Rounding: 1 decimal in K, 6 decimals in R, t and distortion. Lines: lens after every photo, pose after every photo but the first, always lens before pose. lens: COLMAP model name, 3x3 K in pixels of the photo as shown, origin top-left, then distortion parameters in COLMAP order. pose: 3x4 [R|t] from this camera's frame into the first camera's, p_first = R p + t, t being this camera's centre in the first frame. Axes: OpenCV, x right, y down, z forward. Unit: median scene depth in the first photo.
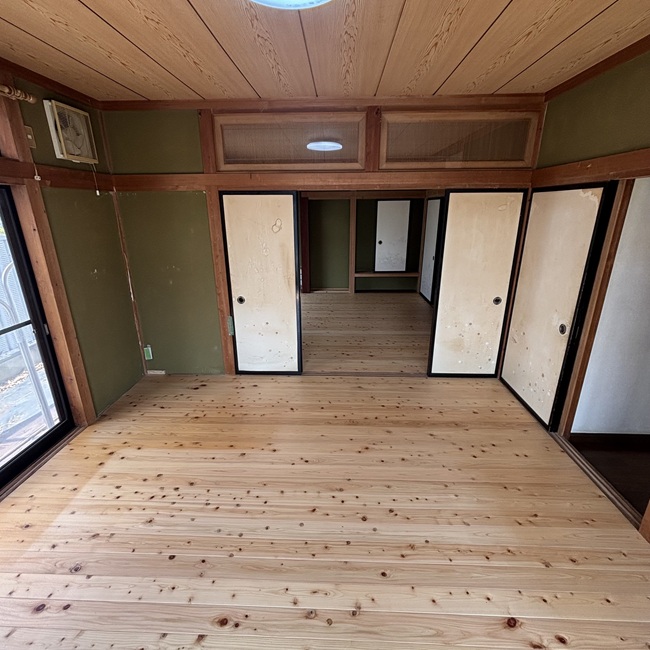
lens RADIAL K [[348.8, 0, 323.7], [0, 348.8, 324.5], [0, 0, 1]] dist [0.005312, -0.003653]
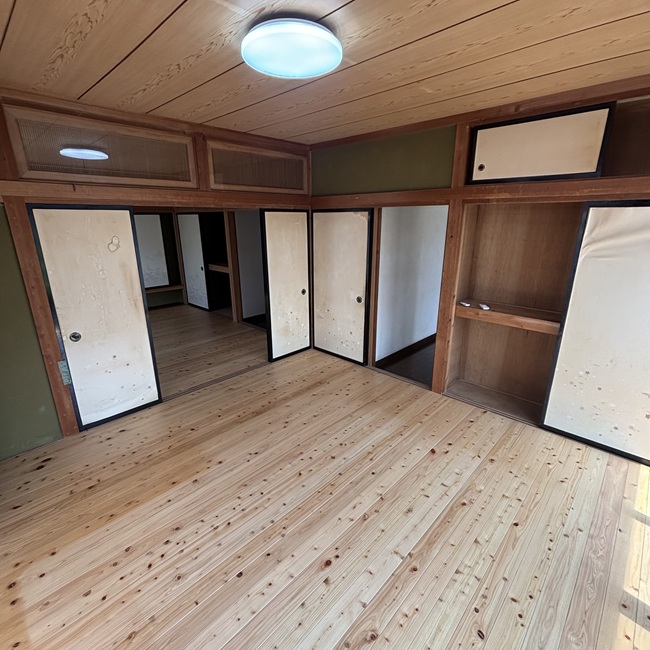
lens RADIAL K [[348.8, 0, 323.7], [0, 348.8, 324.5], [0, 0, 1]] dist [0.005312, -0.003653]
pose [[0.664943, -0.213931, 0.715601, -0.494719], [0.237633, 0.968912, 0.068848, -0.020508], [-0.708083, 0.124270, 0.695108, 0.030719]]
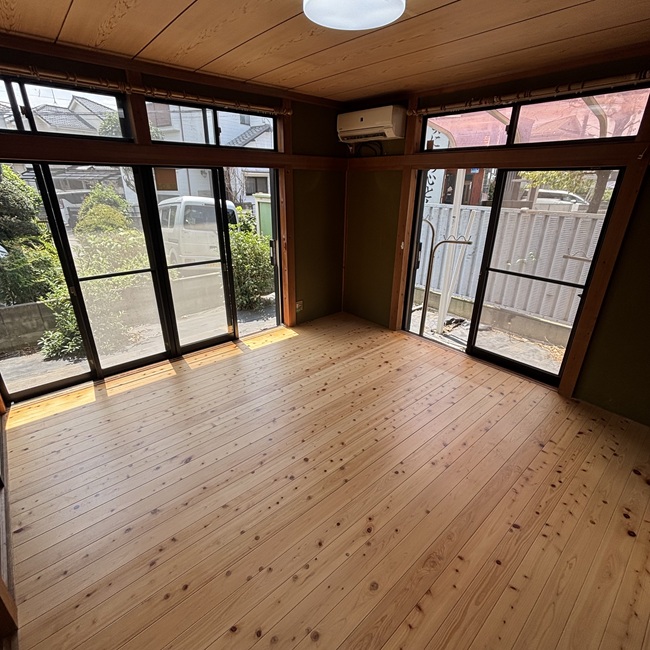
lens RADIAL K [[348.8, 0, 323.7], [0, 348.8, 324.5], [0, 0, 1]] dist [0.005312, -0.003653]
pose [[-0.725932, 0.260322, -0.636596, 0.461922], [-0.222283, 0.787121, 0.575353, -0.318127], [0.650855, 0.559172, -0.513531, 0.919304]]
